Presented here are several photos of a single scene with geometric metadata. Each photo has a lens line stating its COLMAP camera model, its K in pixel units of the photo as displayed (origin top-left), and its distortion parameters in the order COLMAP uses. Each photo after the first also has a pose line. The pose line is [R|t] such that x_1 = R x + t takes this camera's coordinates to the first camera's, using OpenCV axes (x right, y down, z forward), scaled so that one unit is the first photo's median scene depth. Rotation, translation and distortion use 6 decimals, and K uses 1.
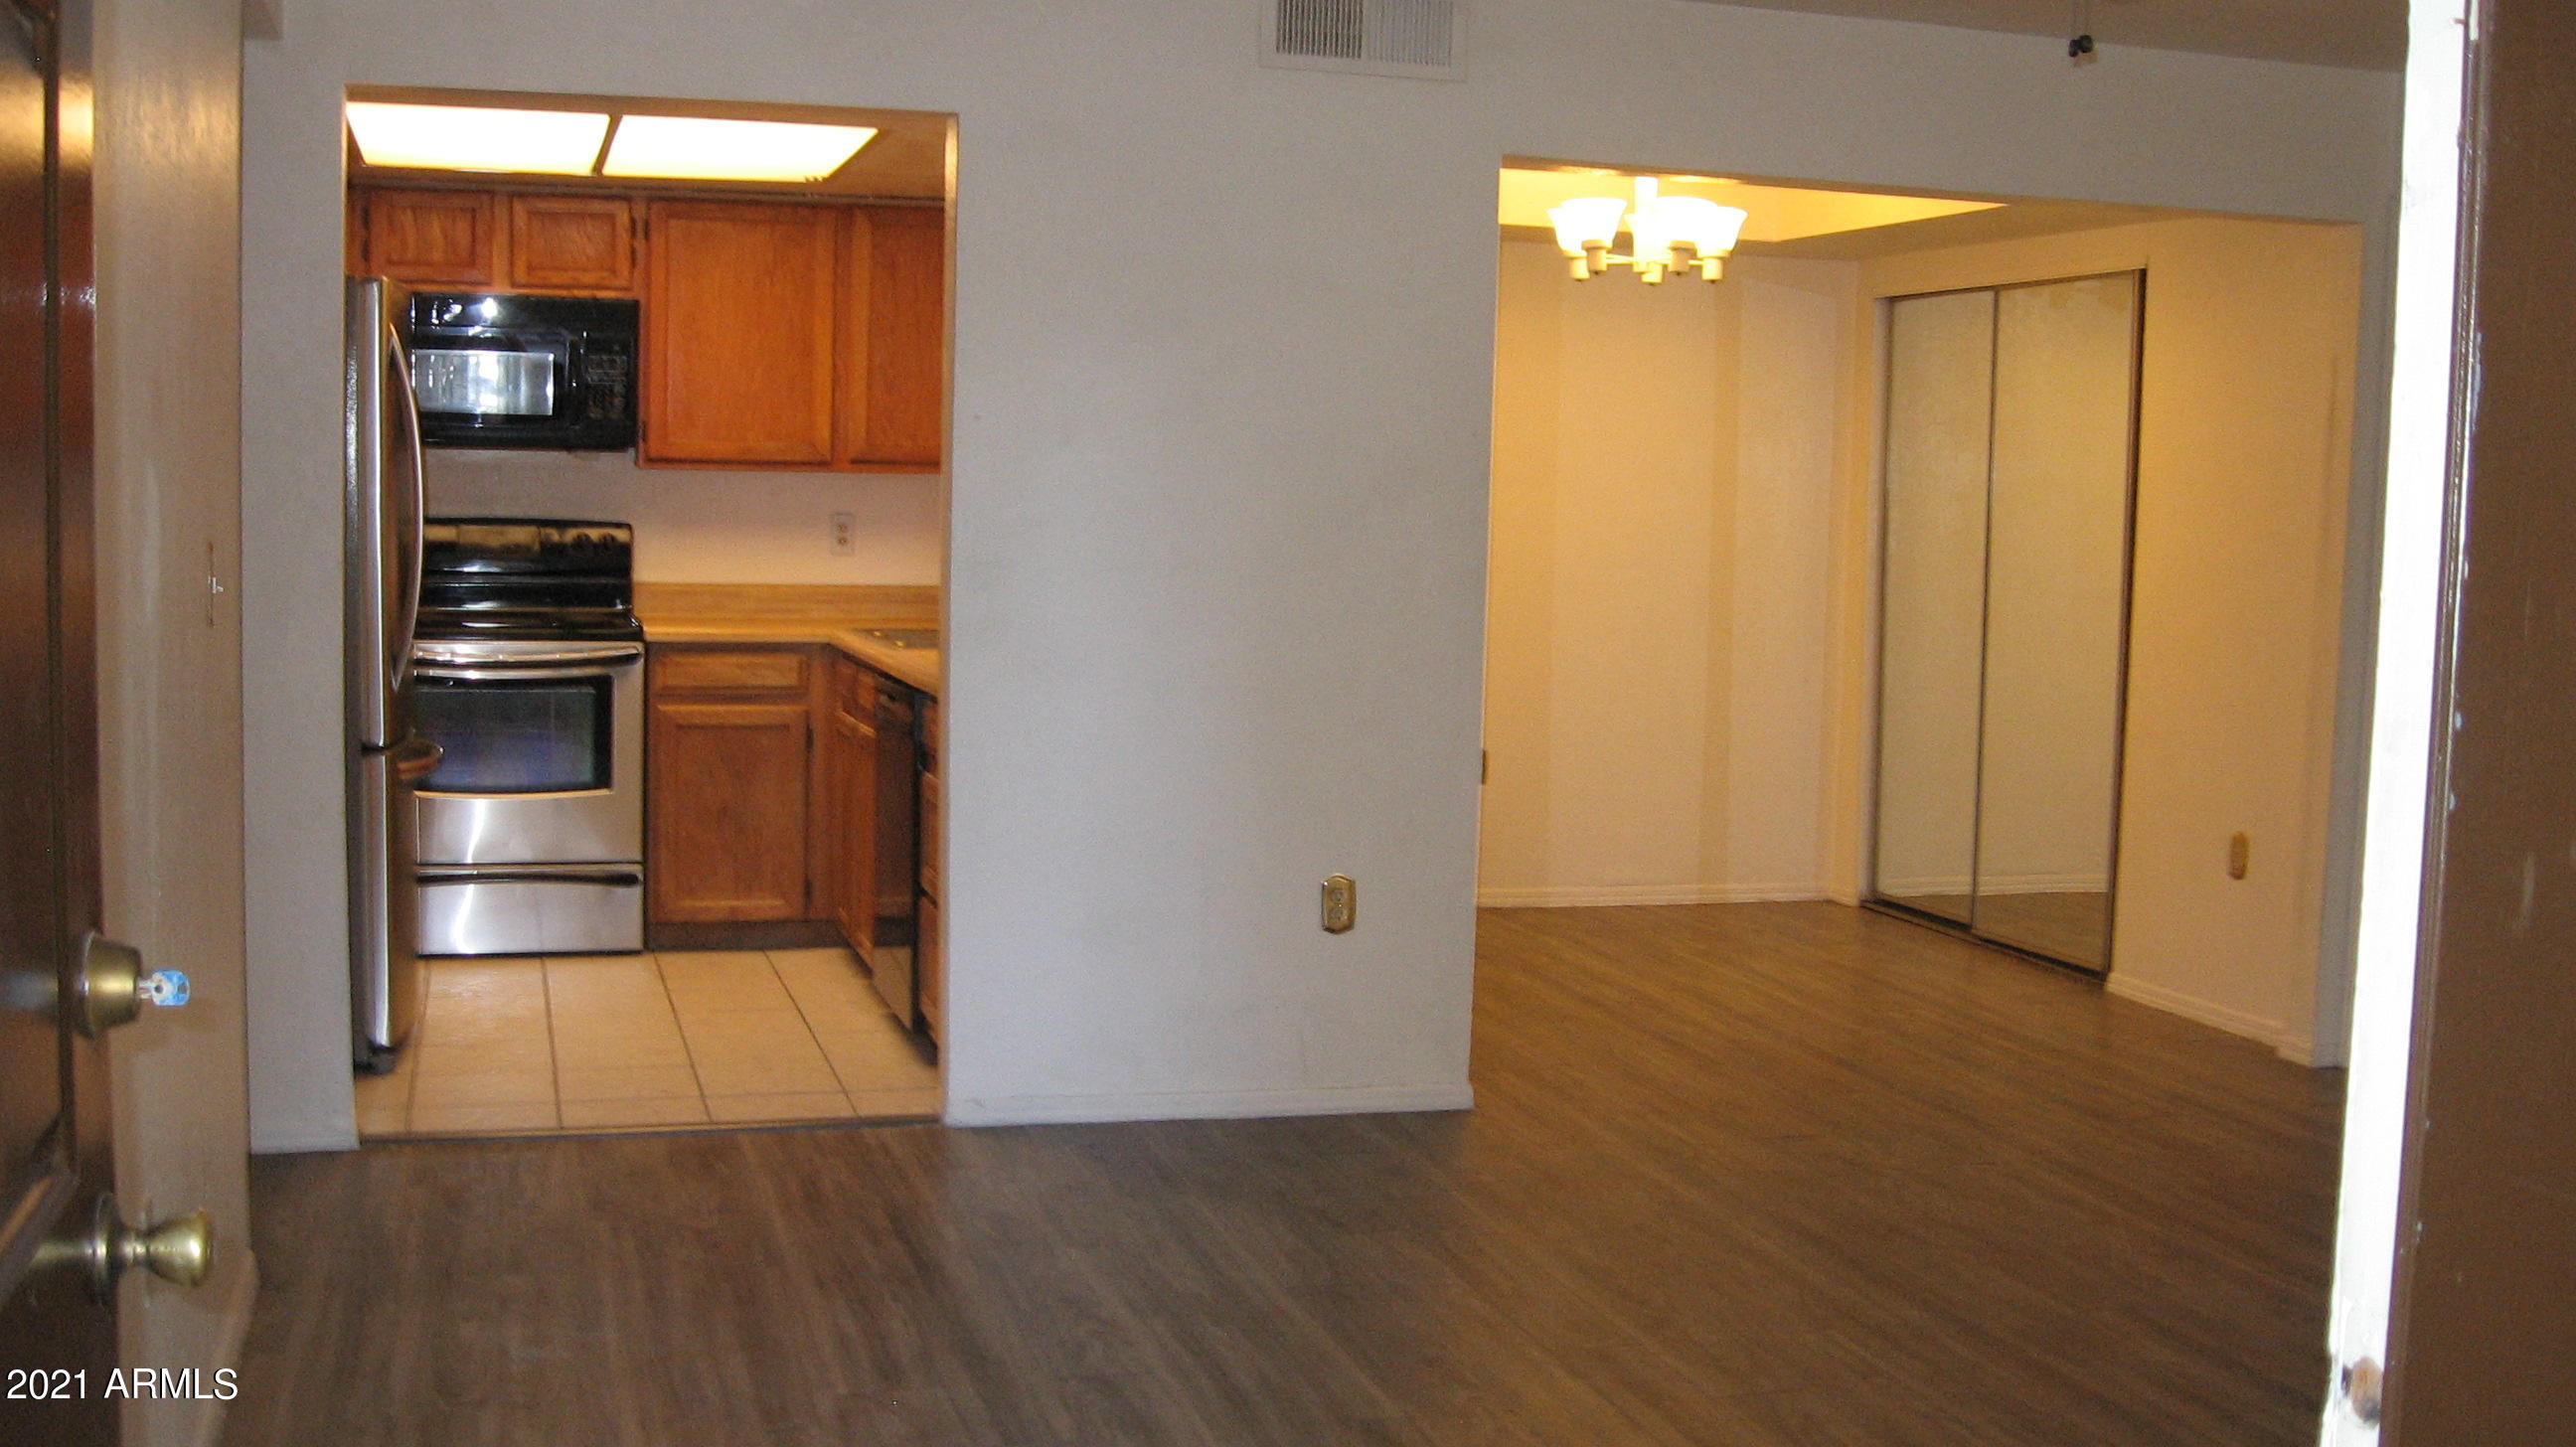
lens RADIAL K [[2708.8, 0, 1247.9], [0, 2708.8, 721.0], [0, 0, 1]] dist [-0.118548, 0.035123]
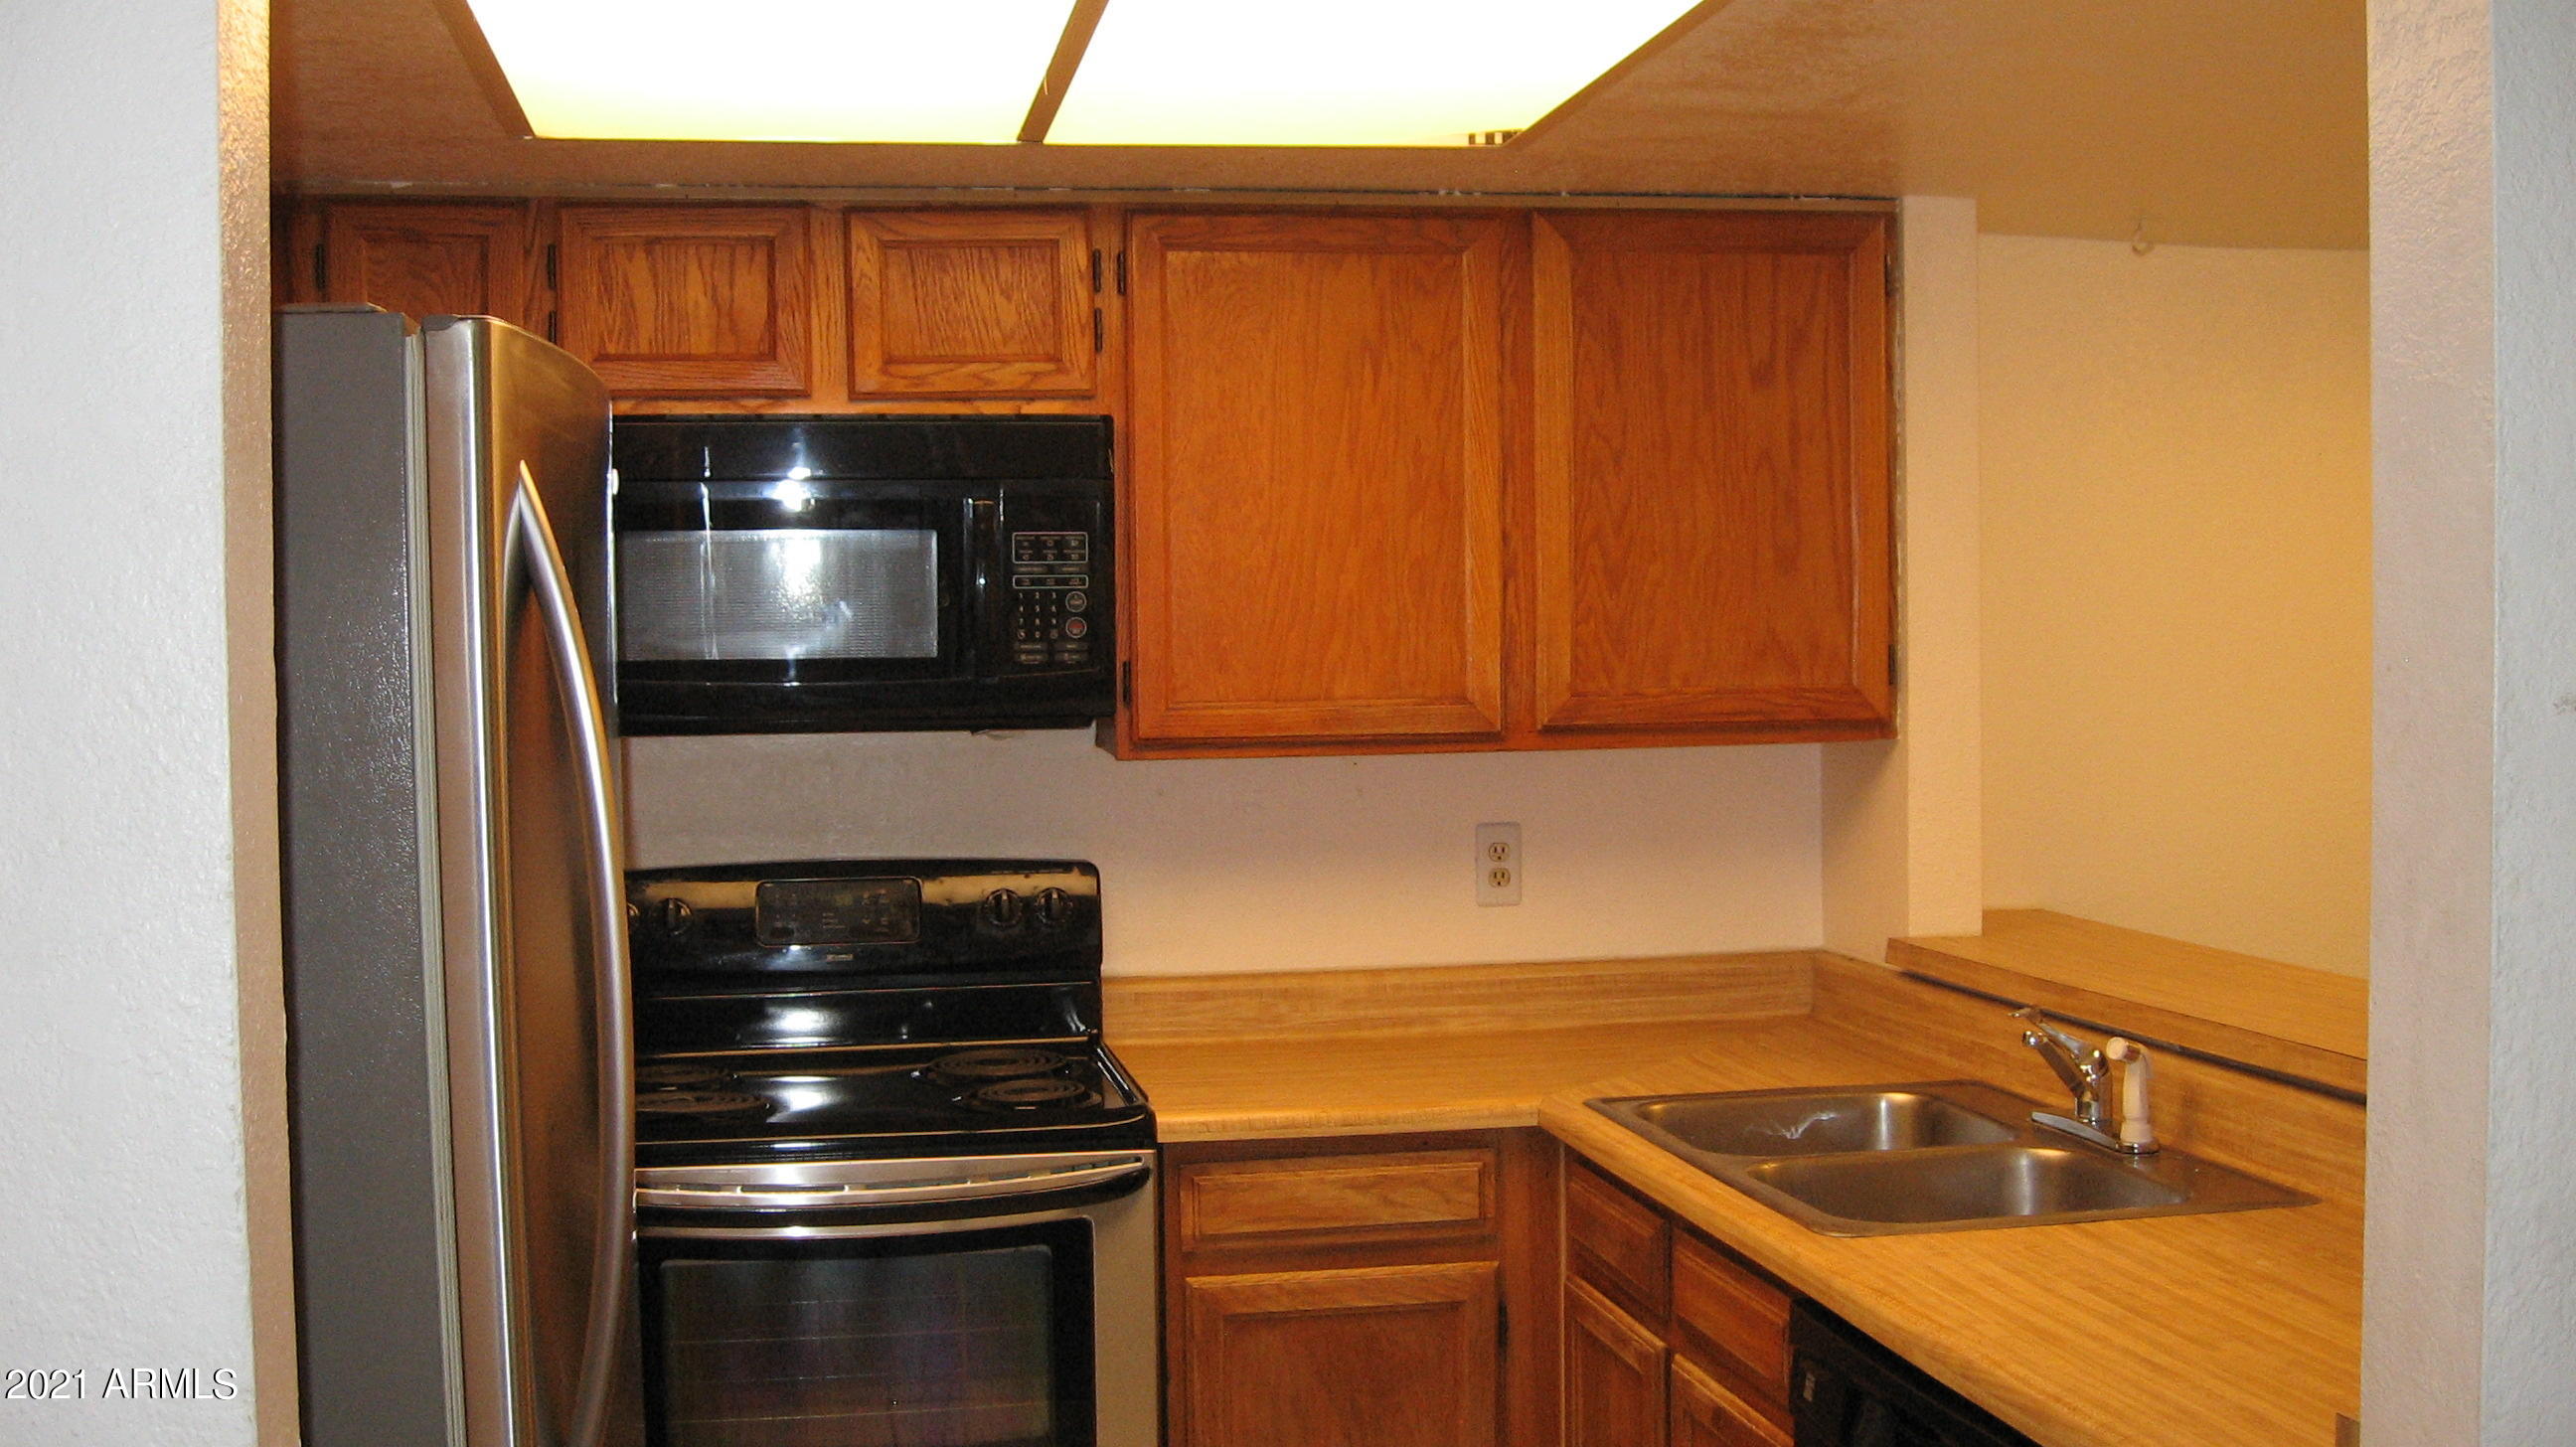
lens RADIAL K [[2708.8, 0, 1247.9], [0, 2708.8, 721.0], [0, 0, 1]] dist [-0.118548, 0.035123]
pose [[0.993456, -0.034578, -0.108851, -0.150984], [0.028524, 0.997984, -0.056689, -0.073607], [0.110592, 0.053213, 0.992440, 0.520420]]
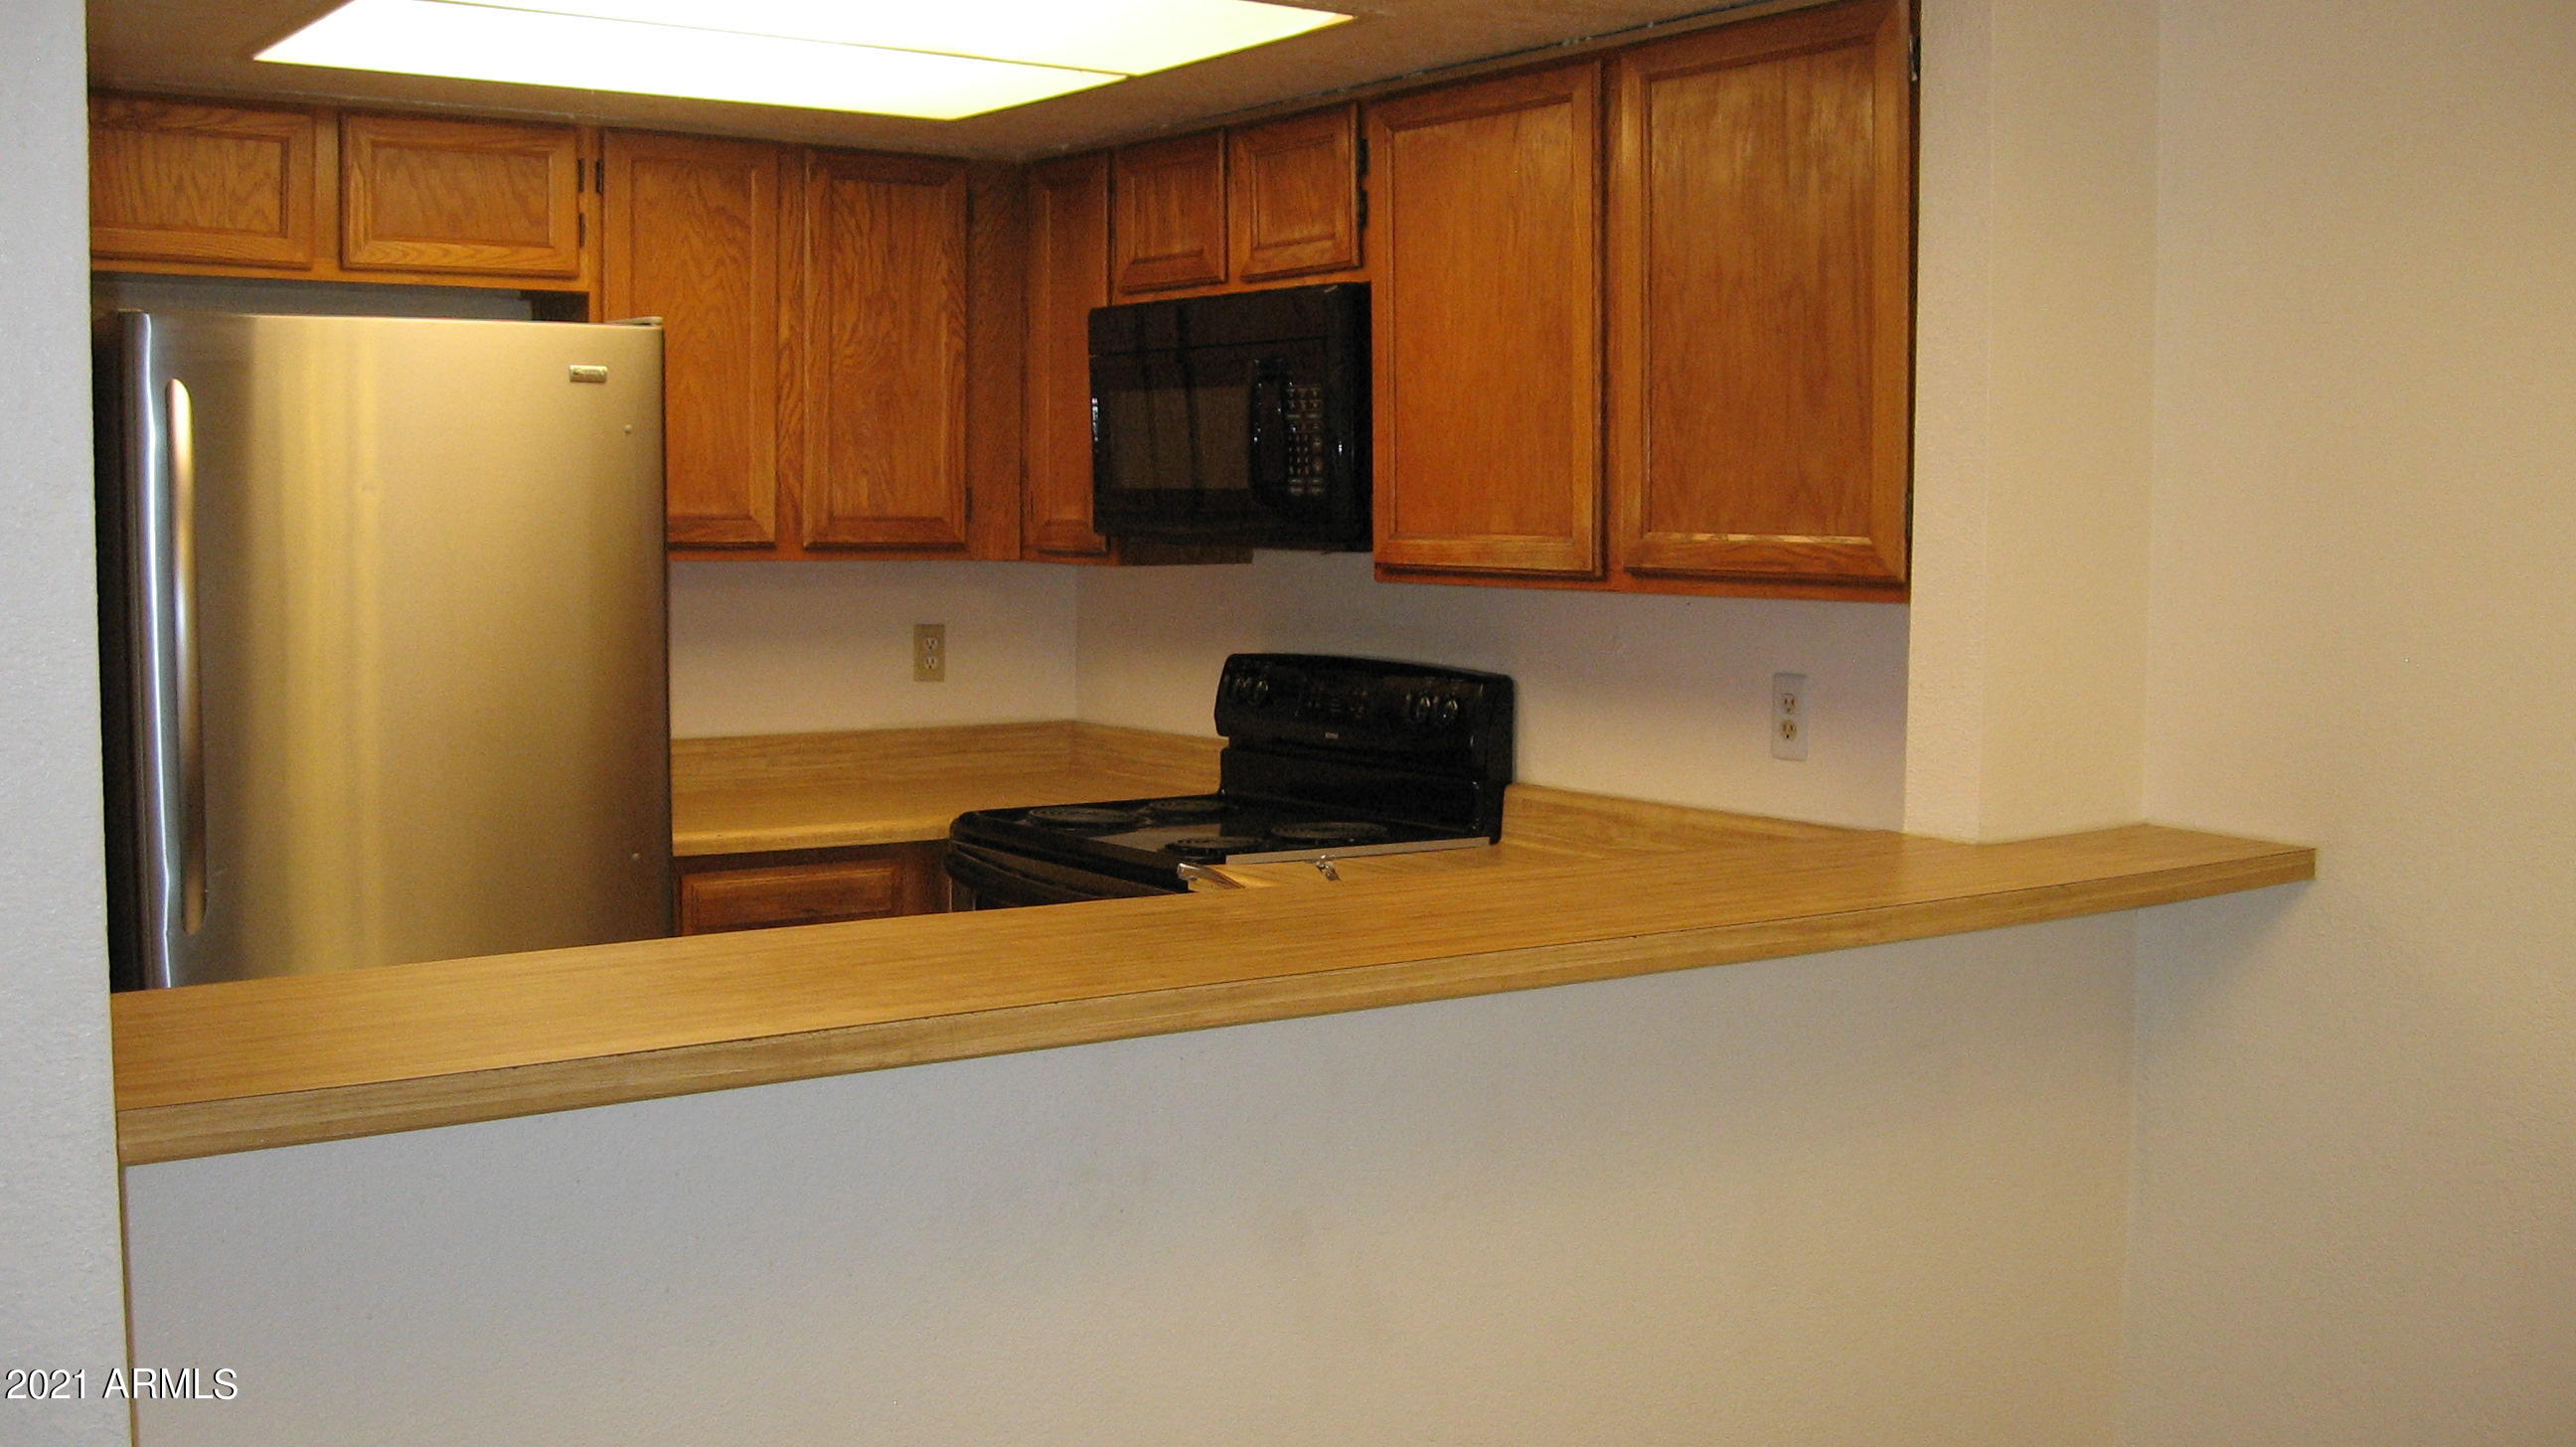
lens RADIAL K [[2708.8, 0, 1247.9], [0, 2708.8, 721.0], [0, 0, 1]] dist [-0.118548, 0.035123]
pose [[0.314217, 0.053317, -0.947853, 0.305628], [-0.078823, 0.996440, 0.029920, -0.080788], [0.946073, 0.065311, 0.317300, 0.804915]]
